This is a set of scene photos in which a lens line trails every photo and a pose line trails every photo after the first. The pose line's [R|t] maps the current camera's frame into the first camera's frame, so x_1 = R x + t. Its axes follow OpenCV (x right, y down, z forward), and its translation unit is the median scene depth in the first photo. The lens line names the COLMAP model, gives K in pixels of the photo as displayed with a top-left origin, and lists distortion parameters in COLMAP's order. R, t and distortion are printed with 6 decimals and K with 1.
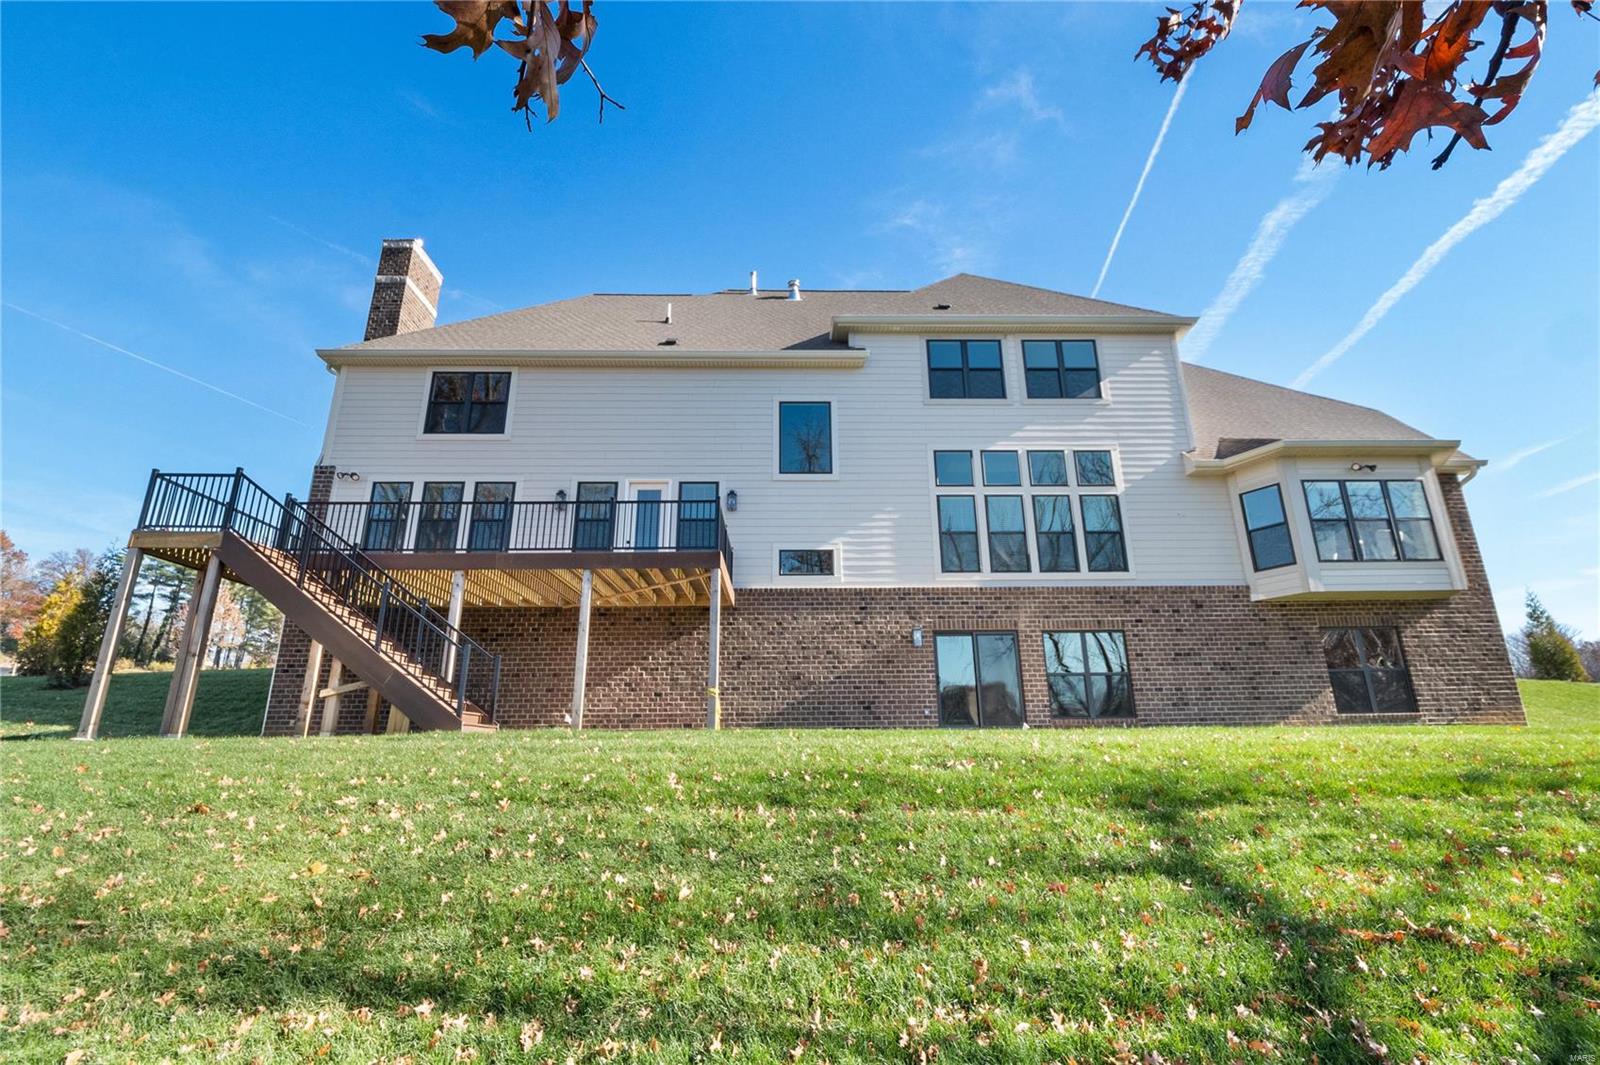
lens RADIAL K [[773.8, 0, 800.0], [0, 773.8, 532.5], [0, 0, 1]] dist [0.000877, -0.017869]
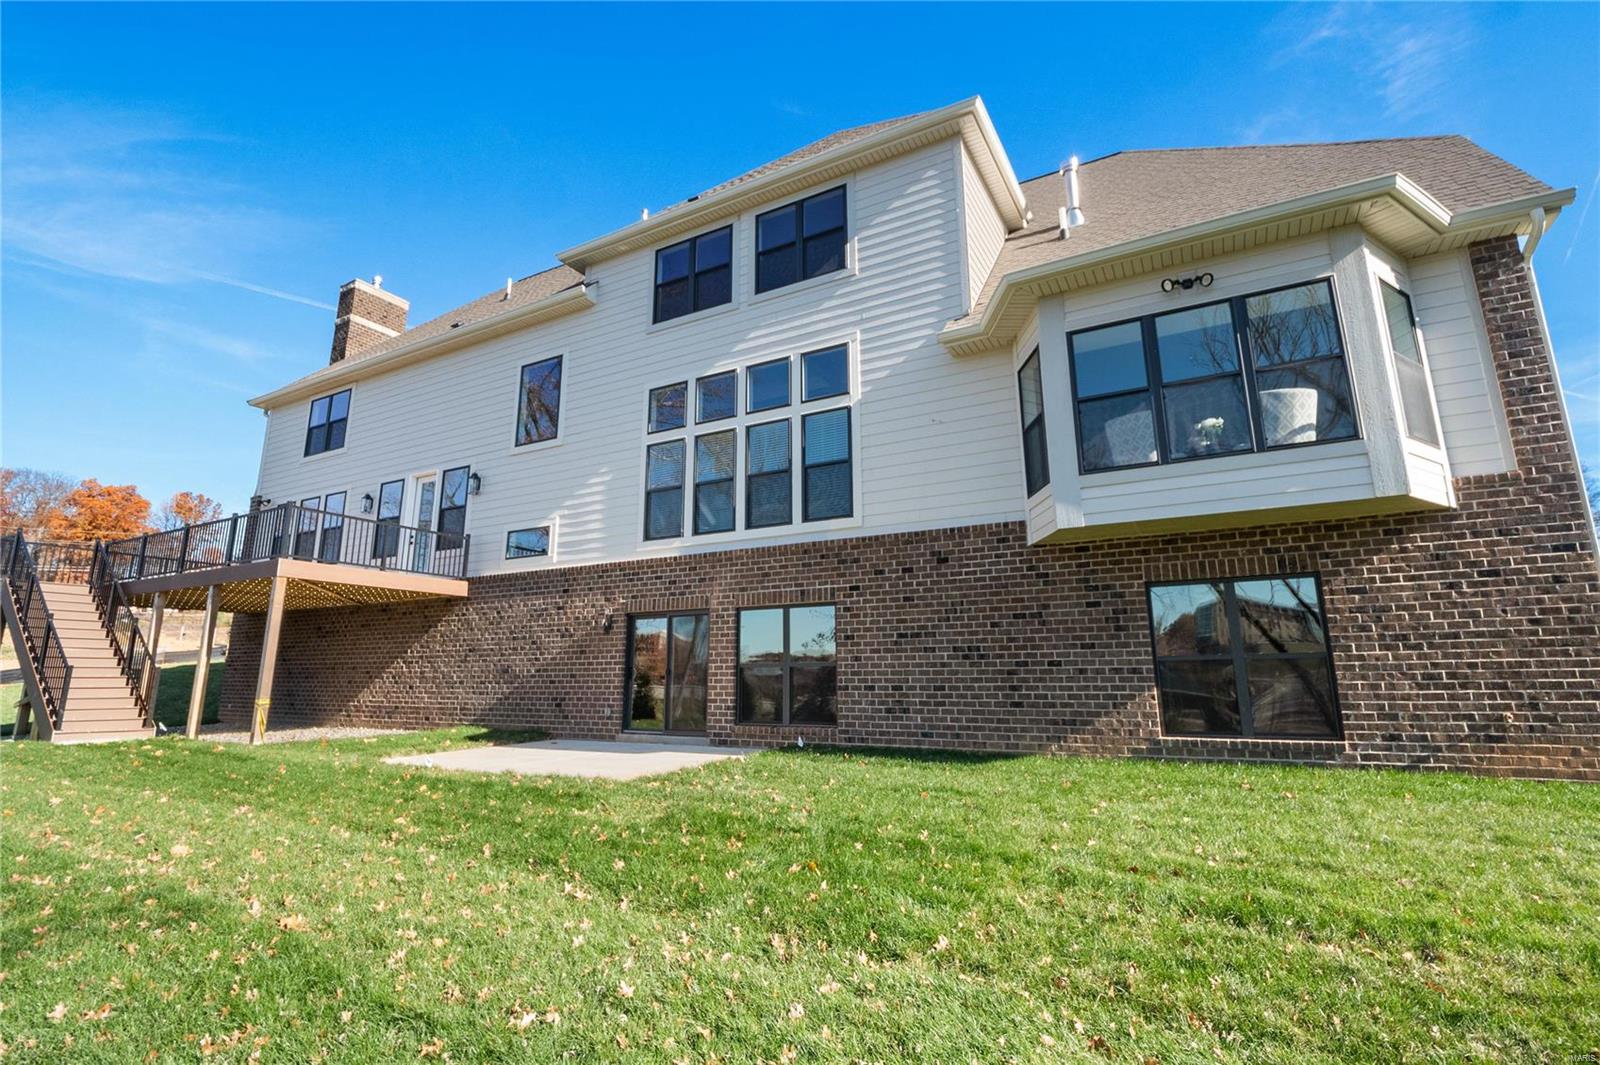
lens RADIAL K [[773.8, 0, 800.0], [0, 773.8, 532.5], [0, 0, 1]] dist [0.000877, -0.017869]
pose [[0.856231, -0.088811, -0.508902, 0.739829], [0.132535, 0.989904, 0.050237, 0.023465], [0.499302, -0.110462, 0.859357, 0.380813]]
